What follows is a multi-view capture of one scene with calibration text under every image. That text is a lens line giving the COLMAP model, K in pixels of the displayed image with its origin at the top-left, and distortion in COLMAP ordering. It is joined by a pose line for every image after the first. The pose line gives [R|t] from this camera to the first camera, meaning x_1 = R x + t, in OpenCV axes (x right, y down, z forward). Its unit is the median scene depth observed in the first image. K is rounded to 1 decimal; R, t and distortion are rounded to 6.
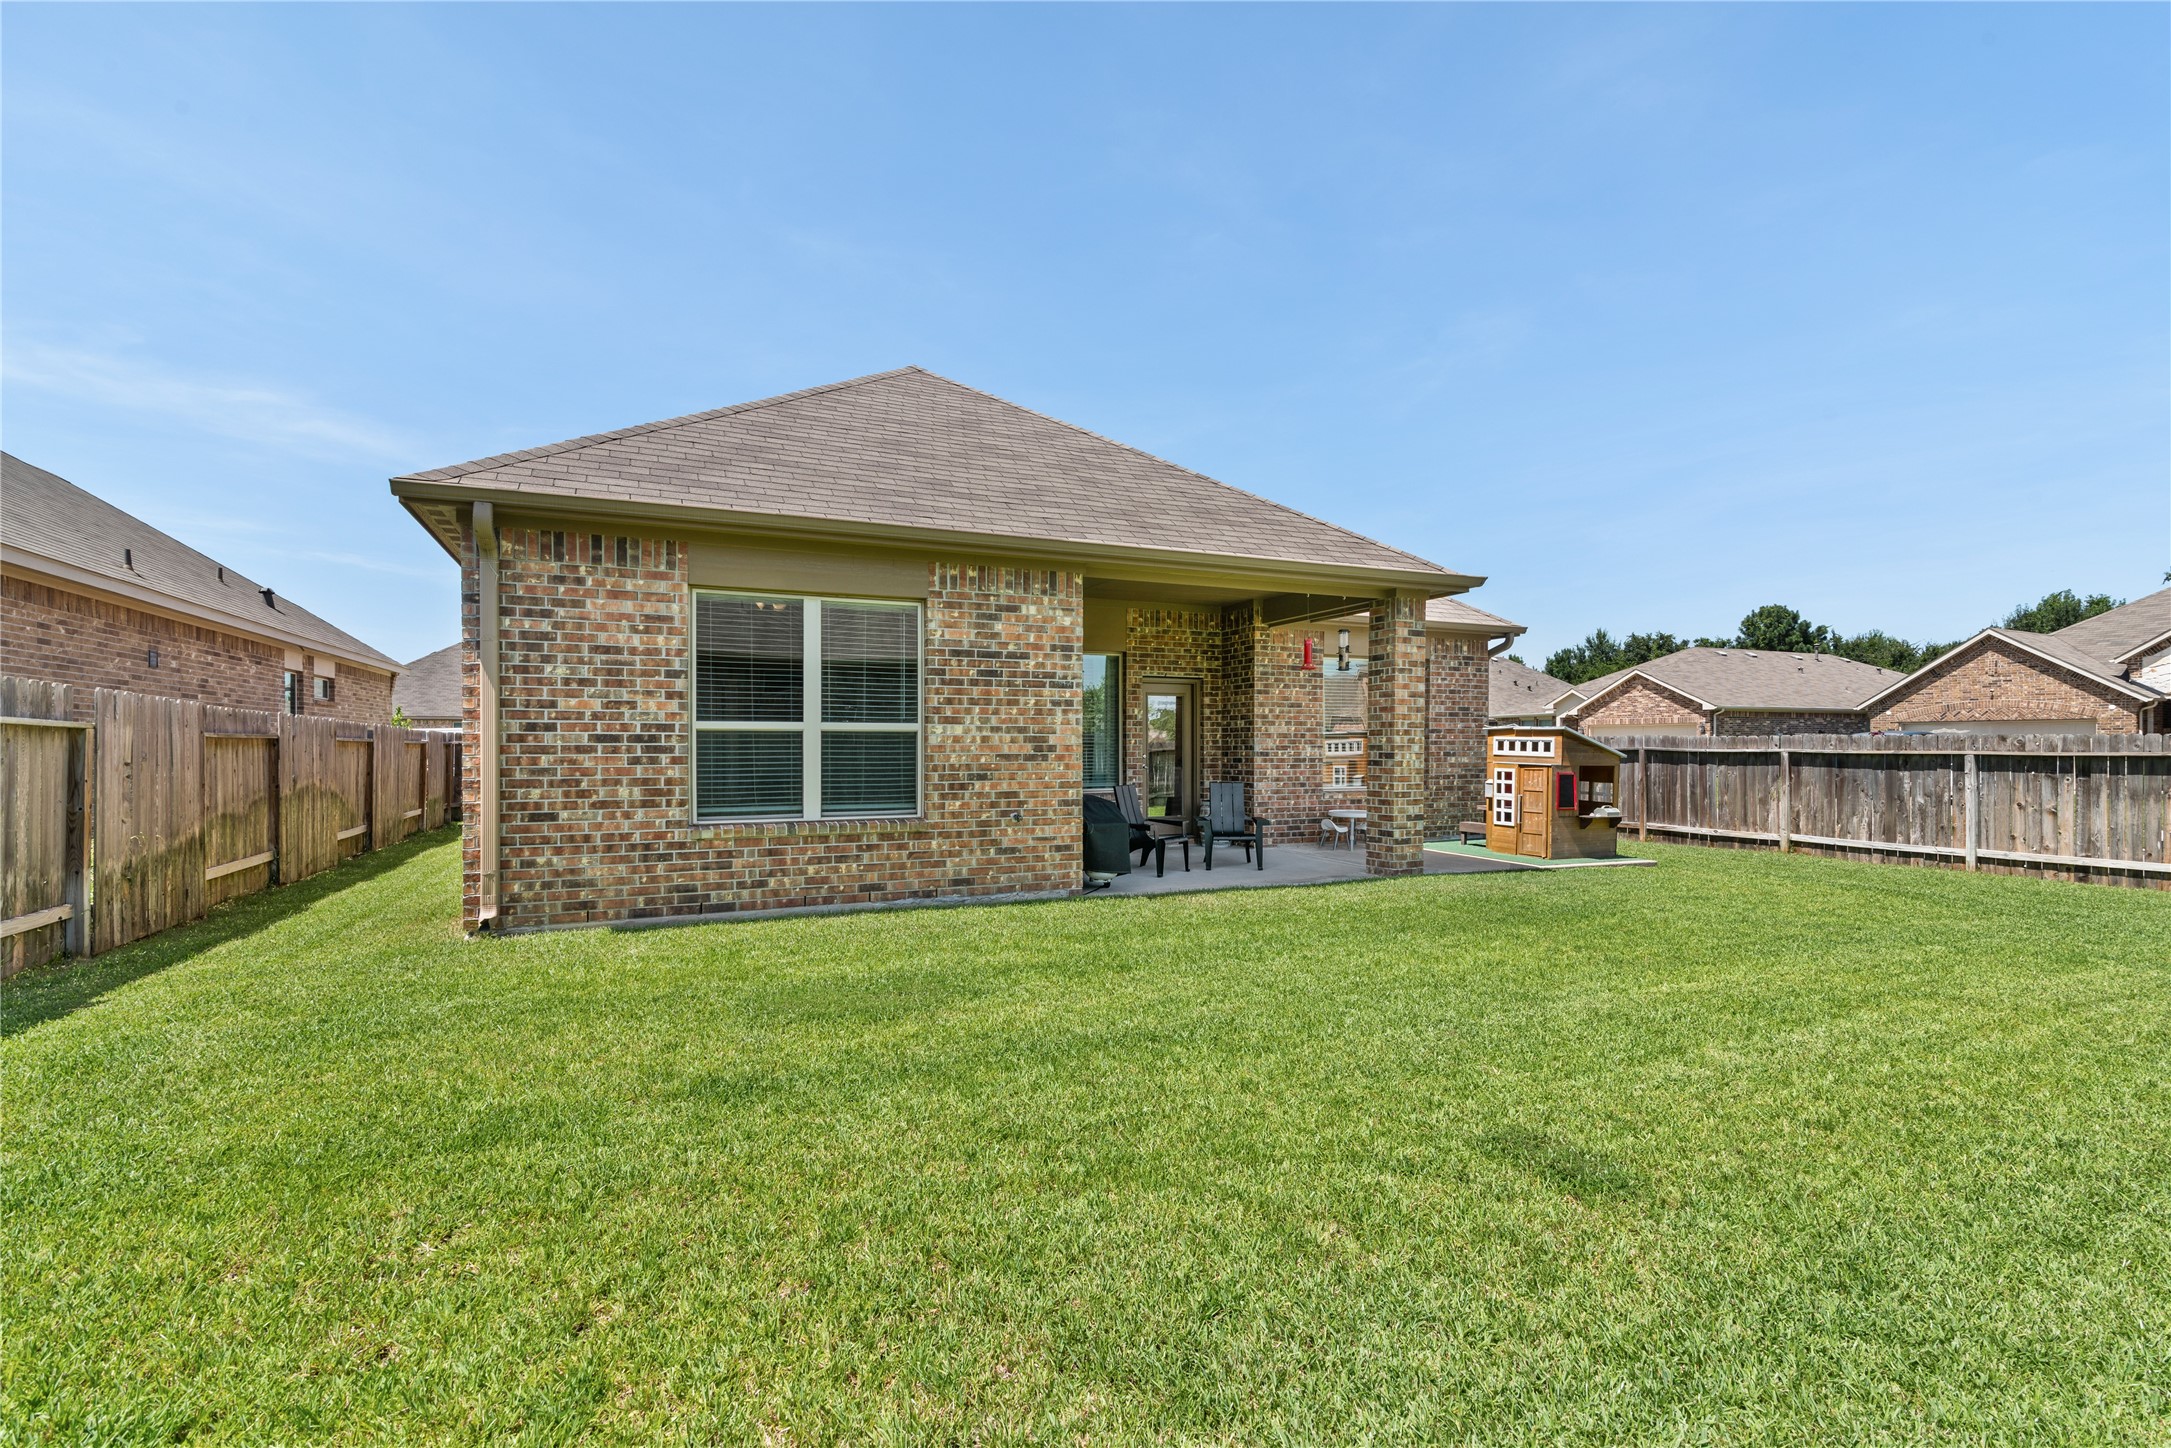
lens RADIAL K [[986.6, 0, 1021.2], [0, 986.6, 737.1], [0, 0, 1]] dist [0.006236, 0.000333]
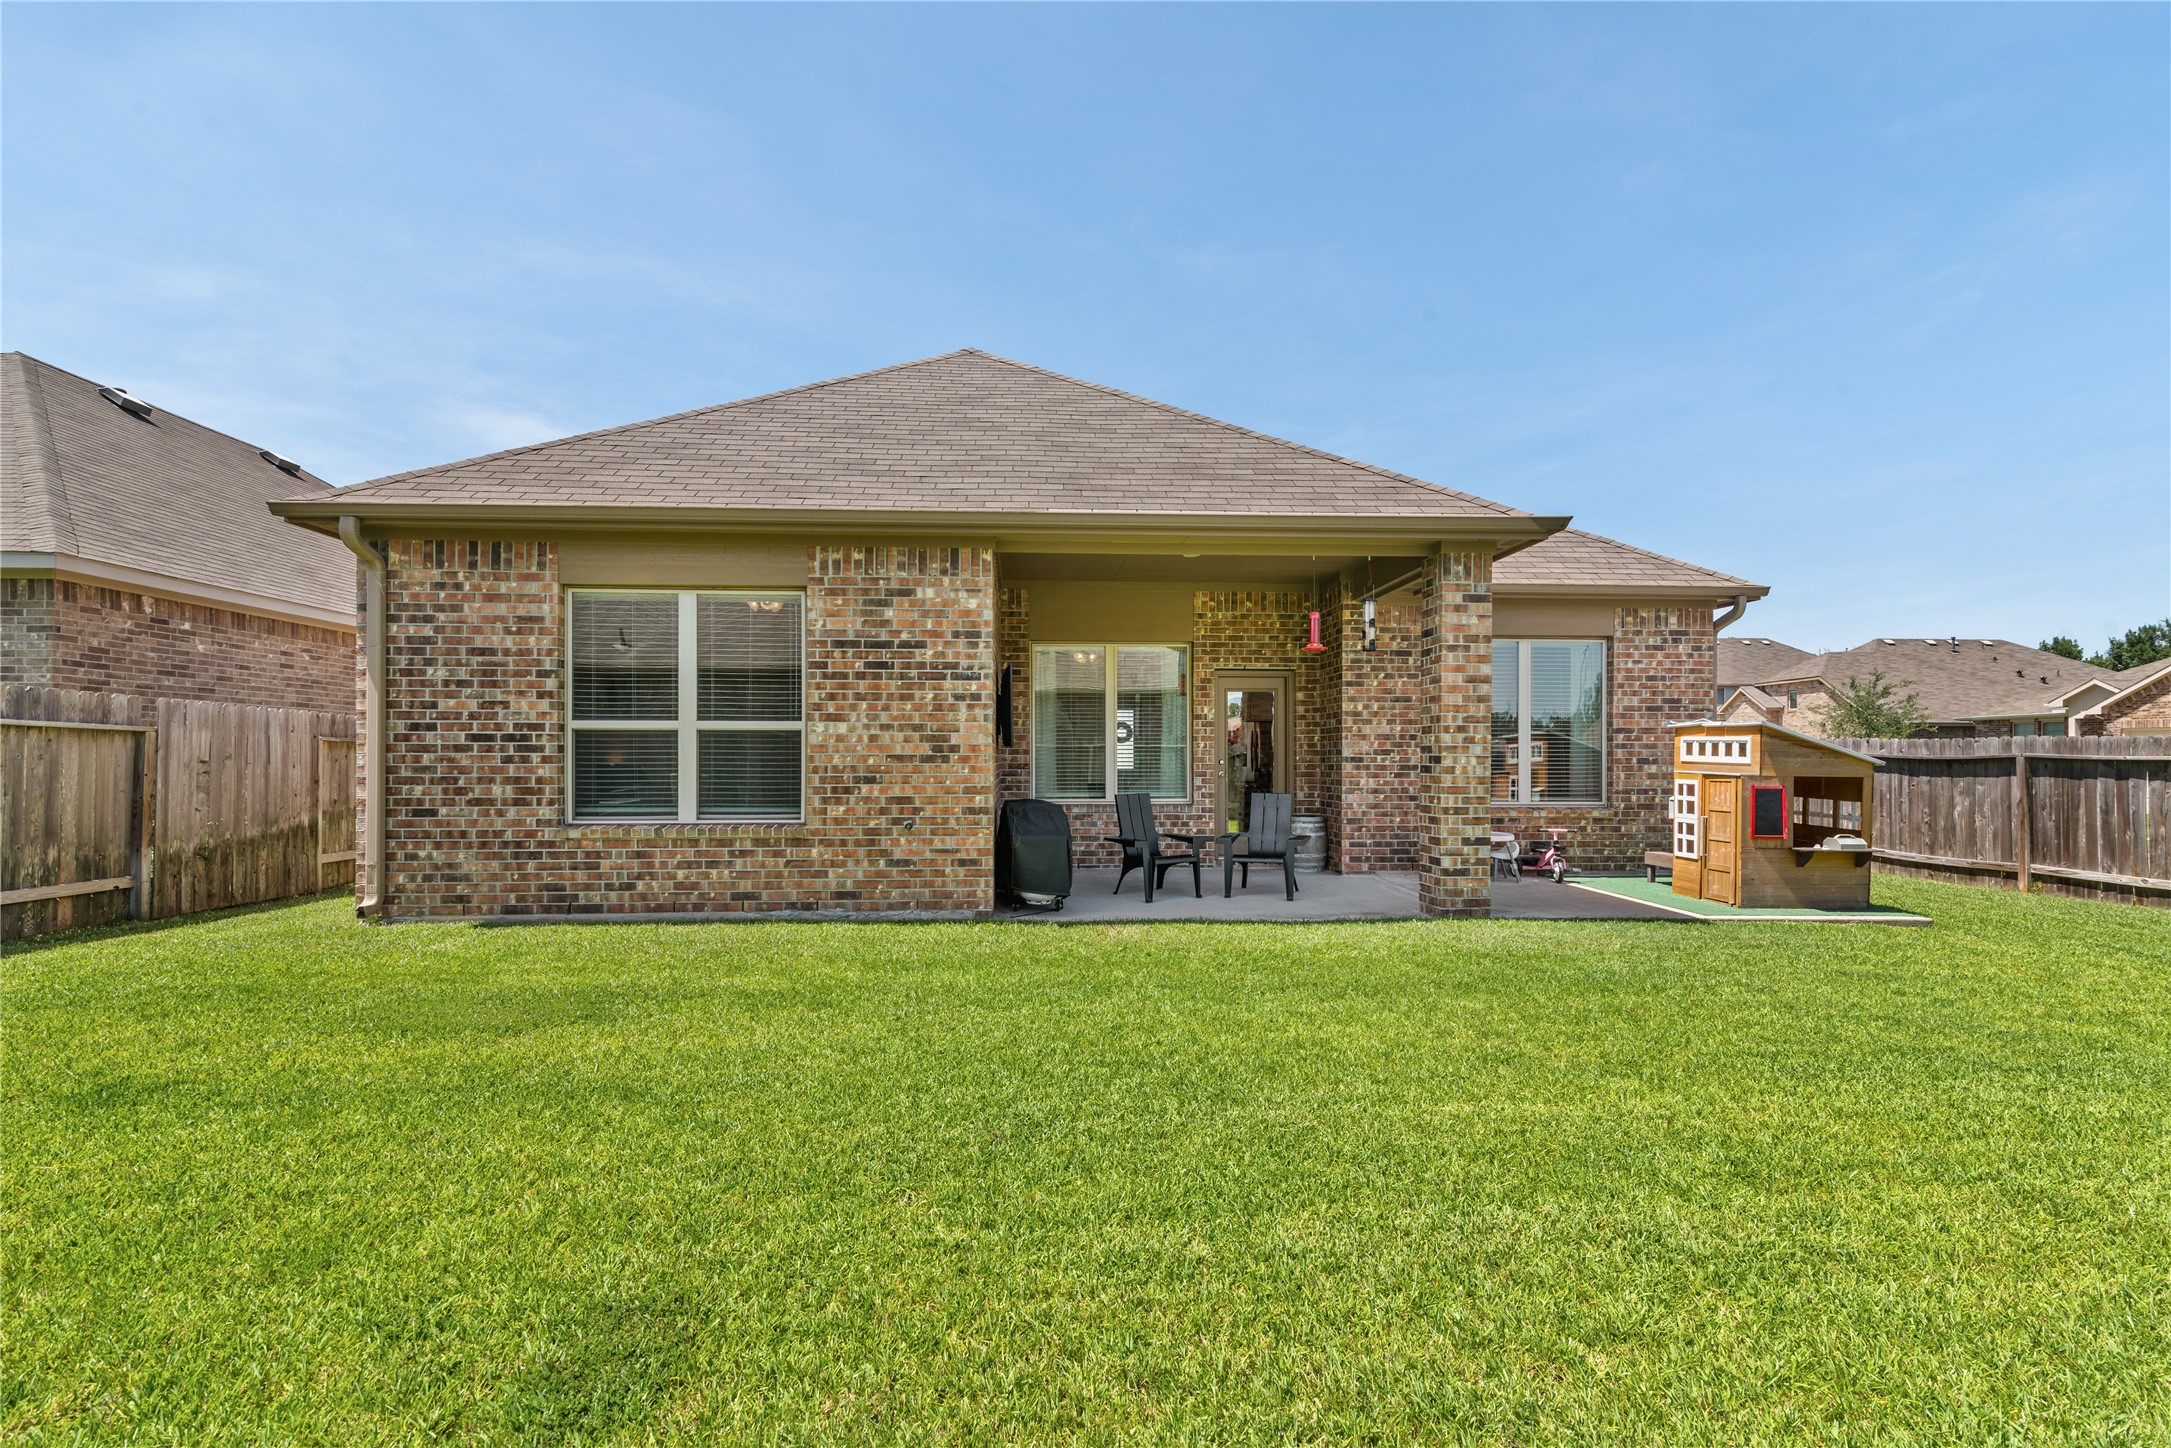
lens RADIAL K [[986.6, 0, 1085.9], [0, 986.6, 735.3], [0, 0, 1]] dist [0.006236, 0.000333]
pose [[0.936333, -0.006960, -0.351046, 0.453466], [0.001248, 0.999863, -0.016494, 0.014306], [0.351112, 0.015006, 0.936213, 0.218310]]
